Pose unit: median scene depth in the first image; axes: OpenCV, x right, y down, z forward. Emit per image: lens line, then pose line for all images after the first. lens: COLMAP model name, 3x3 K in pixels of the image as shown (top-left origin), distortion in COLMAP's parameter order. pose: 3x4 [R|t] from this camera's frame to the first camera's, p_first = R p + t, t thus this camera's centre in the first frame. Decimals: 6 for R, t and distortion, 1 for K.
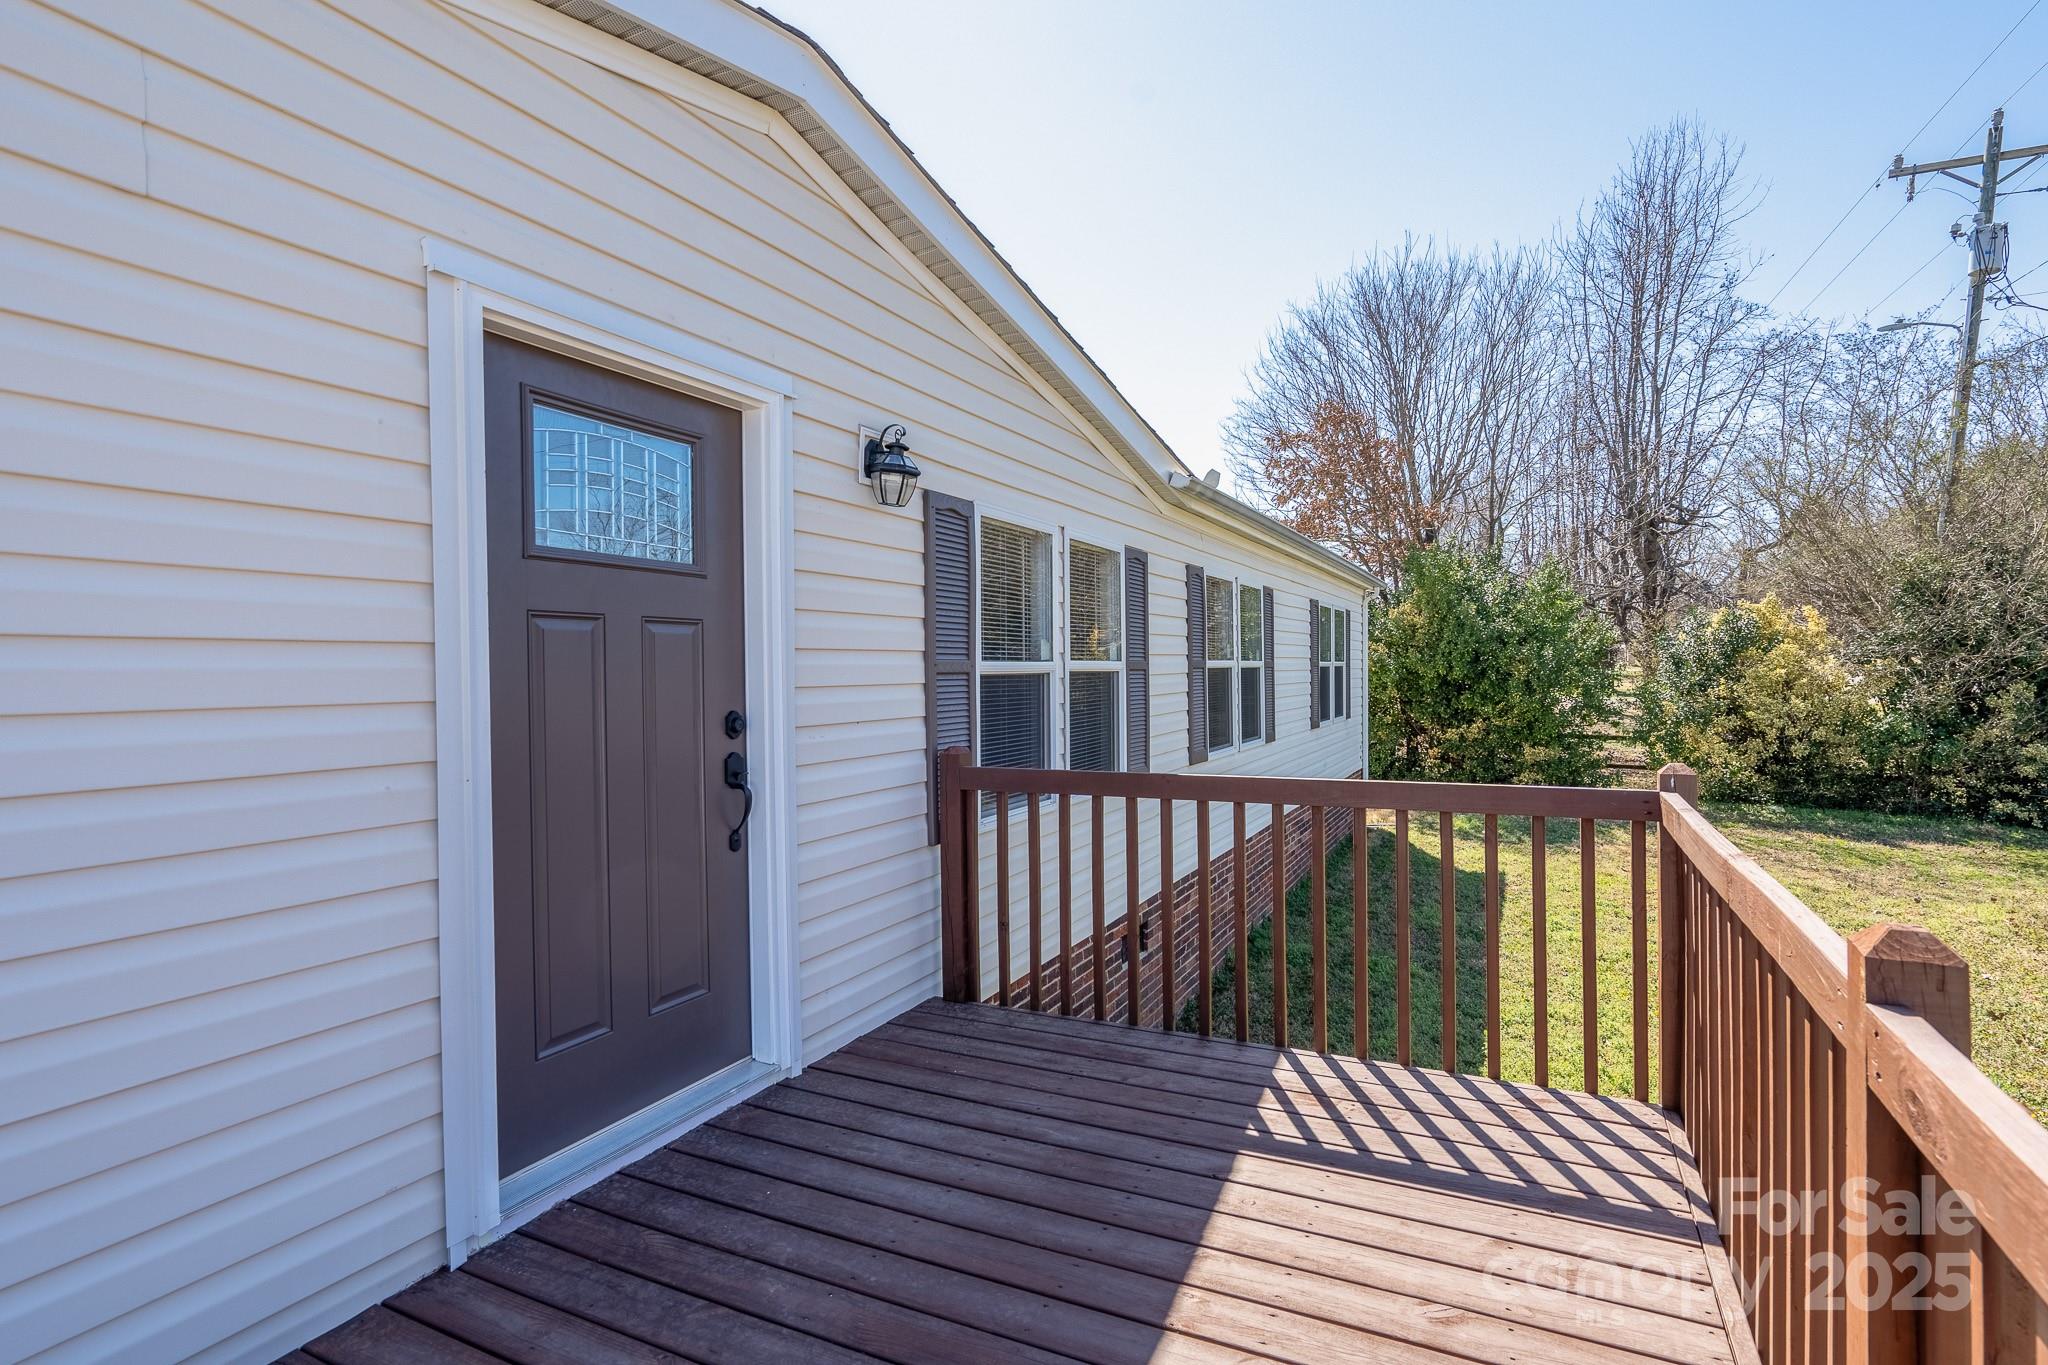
lens RADIAL K [[941.6, 0, 1054.2], [0, 941.6, 689.3], [0, 0, 1]] dist [-0.001531, -0.000776]
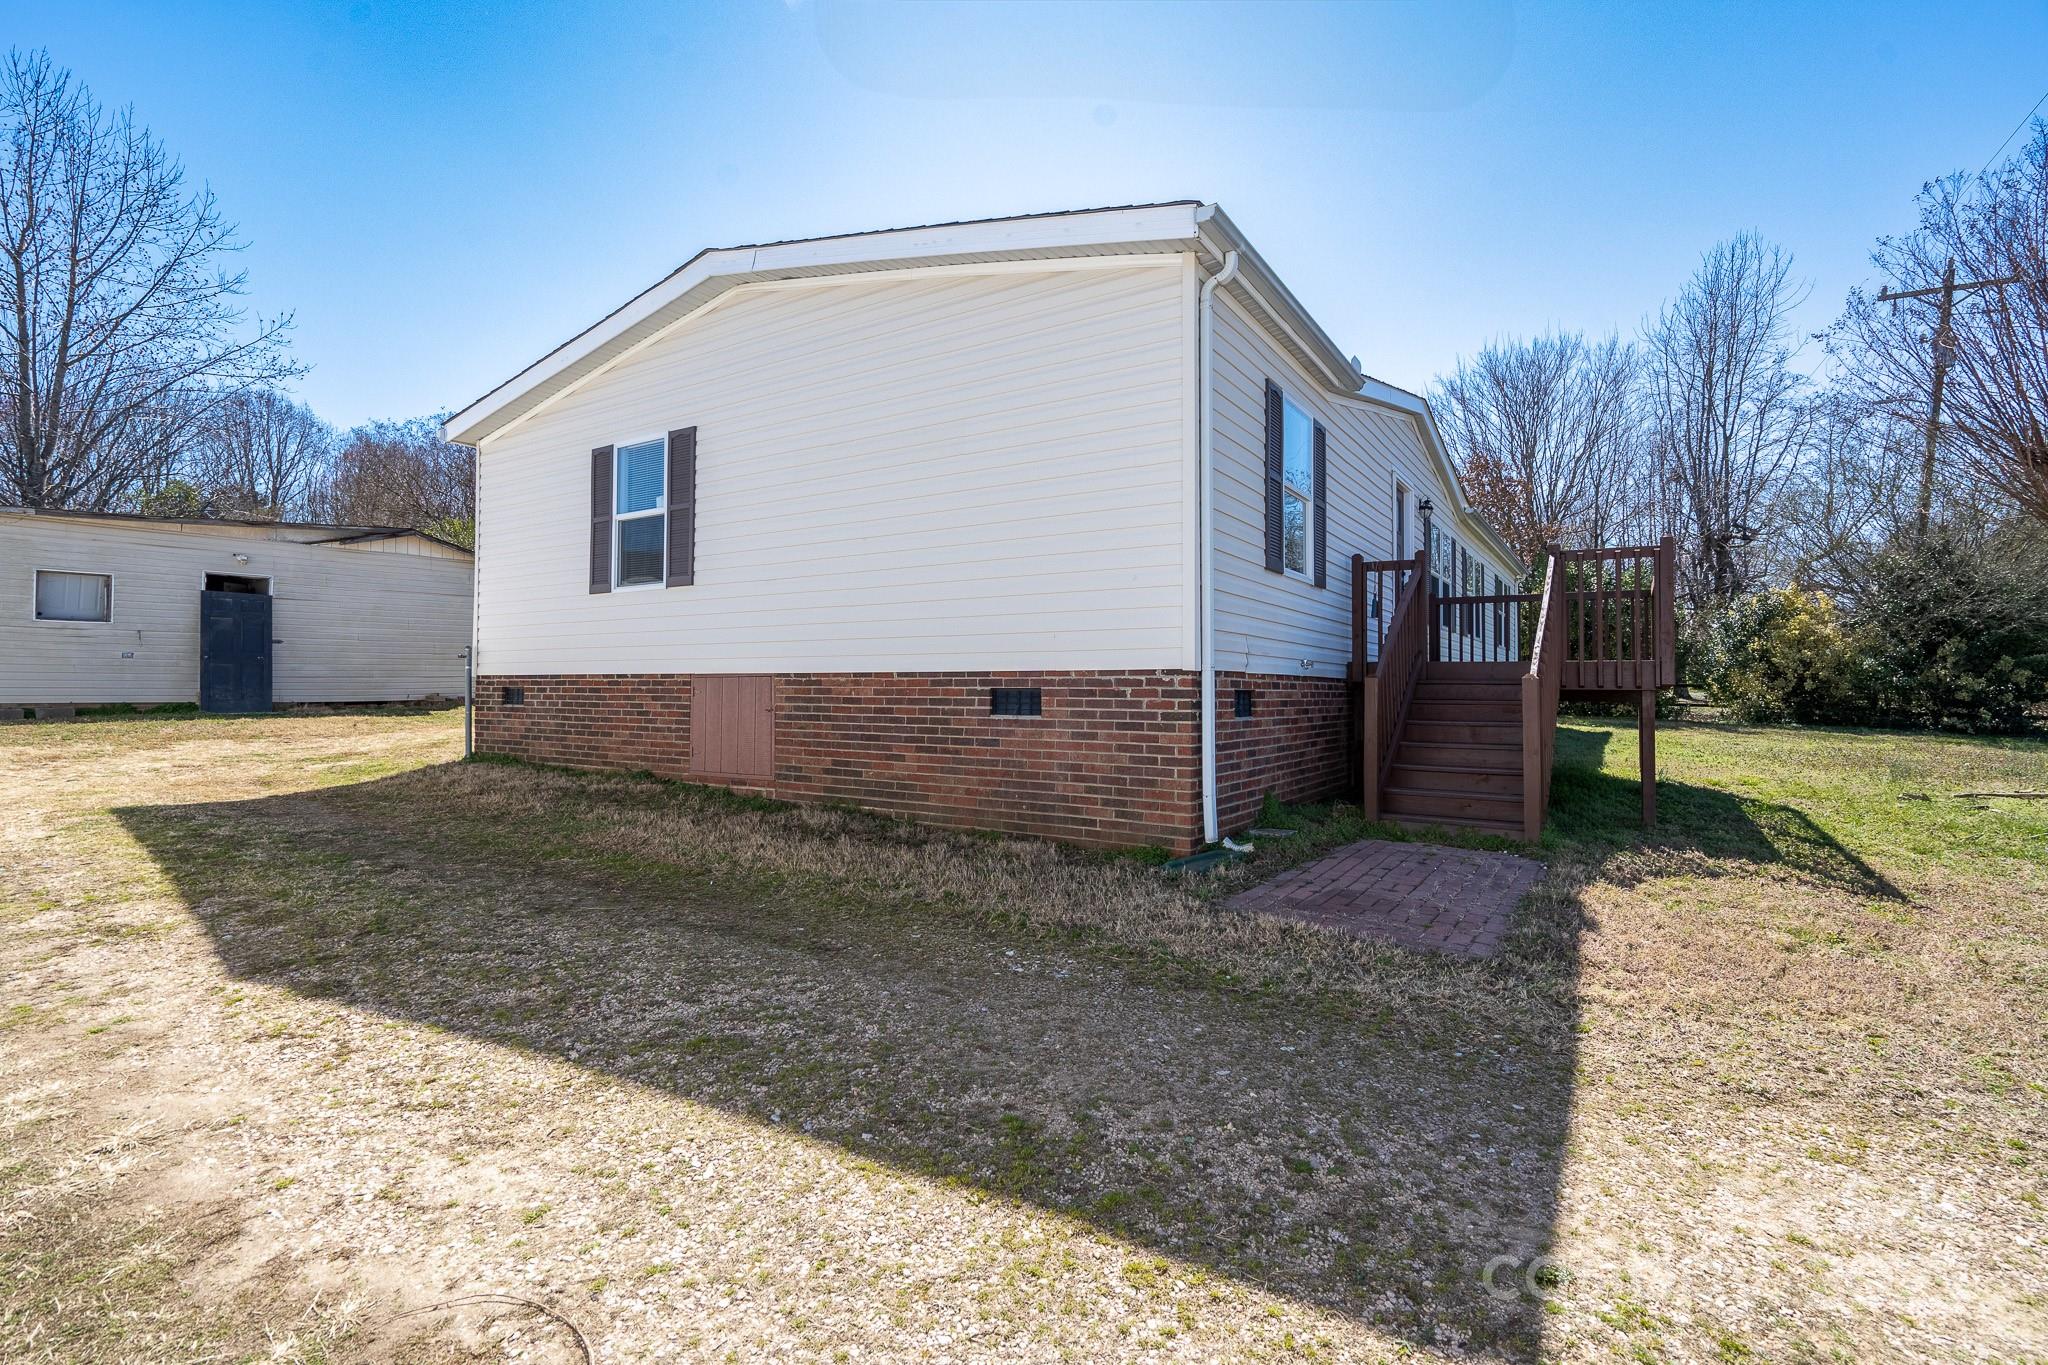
lens RADIAL K [[941.6, 0, 1065.2], [0, 941.6, 687.0], [0, 0, 1]] dist [-0.001531, -0.000776]
pose [[0.997262, 0.011196, -0.073102, -0.185573], [-0.013390, 0.999472, -0.029596, 0.083209], [0.072732, 0.030493, 0.996885, -0.380384]]
